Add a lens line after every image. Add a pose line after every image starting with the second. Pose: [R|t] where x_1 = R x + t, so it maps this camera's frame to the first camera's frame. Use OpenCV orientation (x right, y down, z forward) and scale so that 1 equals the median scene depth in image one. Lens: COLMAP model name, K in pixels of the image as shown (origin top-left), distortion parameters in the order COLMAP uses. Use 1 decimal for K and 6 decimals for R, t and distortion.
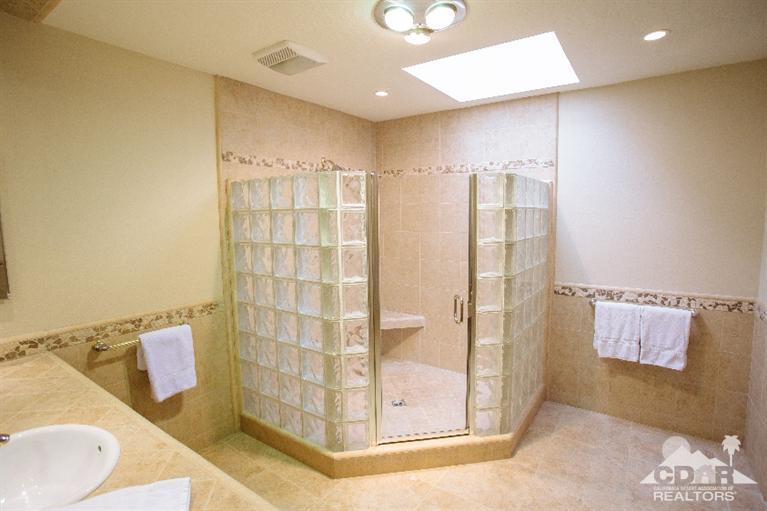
lens RADIAL K [[389.6, 0, 383.6], [0, 389.6, 253.5], [0, 0, 1]] dist [0.000255, 0.000009]
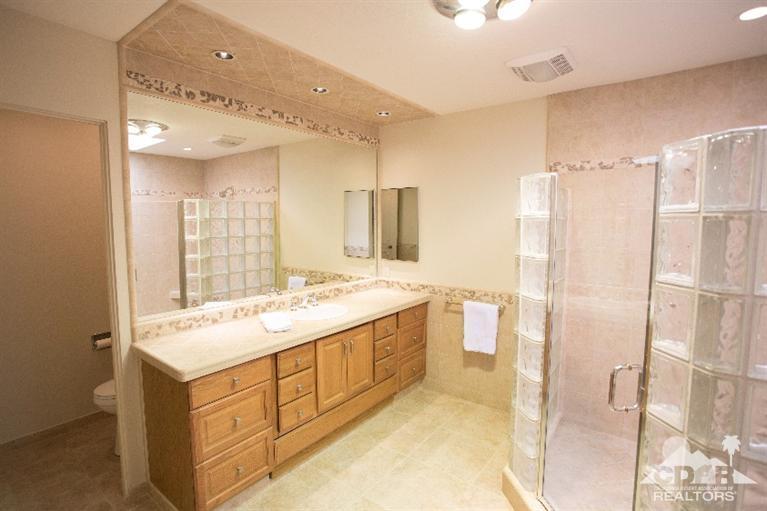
lens RADIAL K [[389.6, 0, 383.6], [0, 389.6, 256.2], [0, 0, 1]] dist [0.000255, 0.000009]
pose [[0.009473, 0.103519, -0.994582, 0.698301], [-0.106606, 0.989063, 0.101929, -0.065175], [0.994256, 0.105063, 0.020405, 0.537235]]
